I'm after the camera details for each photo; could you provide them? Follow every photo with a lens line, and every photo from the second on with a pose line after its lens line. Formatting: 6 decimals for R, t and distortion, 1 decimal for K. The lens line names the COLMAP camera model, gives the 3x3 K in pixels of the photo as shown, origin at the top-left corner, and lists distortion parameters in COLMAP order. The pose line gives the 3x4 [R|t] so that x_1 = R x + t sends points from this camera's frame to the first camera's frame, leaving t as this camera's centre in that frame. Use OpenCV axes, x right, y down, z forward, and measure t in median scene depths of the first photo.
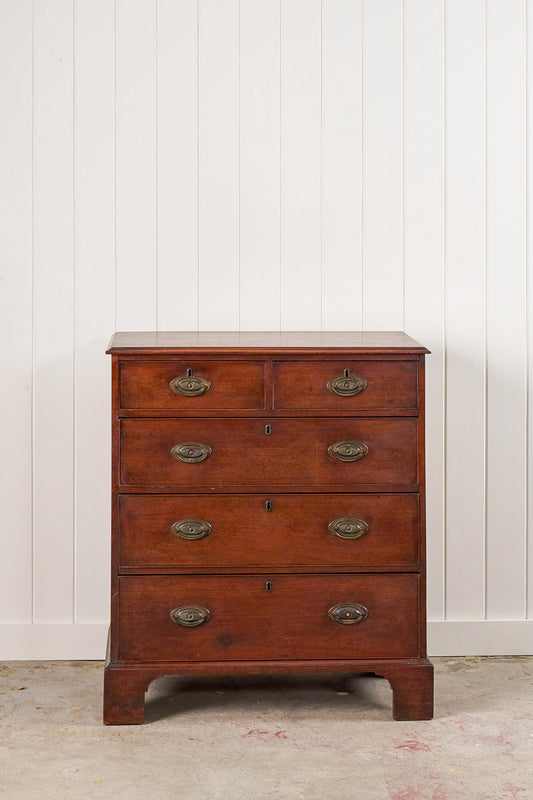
lens RADIAL K [[1984.8, 0, 265.2], [0, 1984.8, 399.2], [0, 0, 1]] dist [-0.055604, 0.000000]
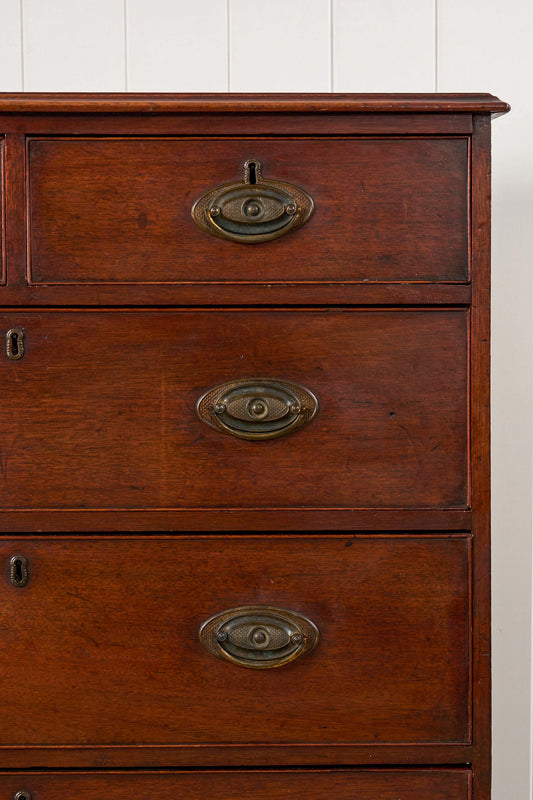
lens RADIAL K [[1984.8, 0, 268.0], [0, 1984.8, 402.3], [0, 0, 1]] dist [-0.055604, 0.000000]
pose [[0.997956, 0.005071, -0.063709, 0.064768], [-0.001106, 0.998068, 0.062126, 0.004463], [0.063901, -0.061929, 0.996033, 0.668023]]
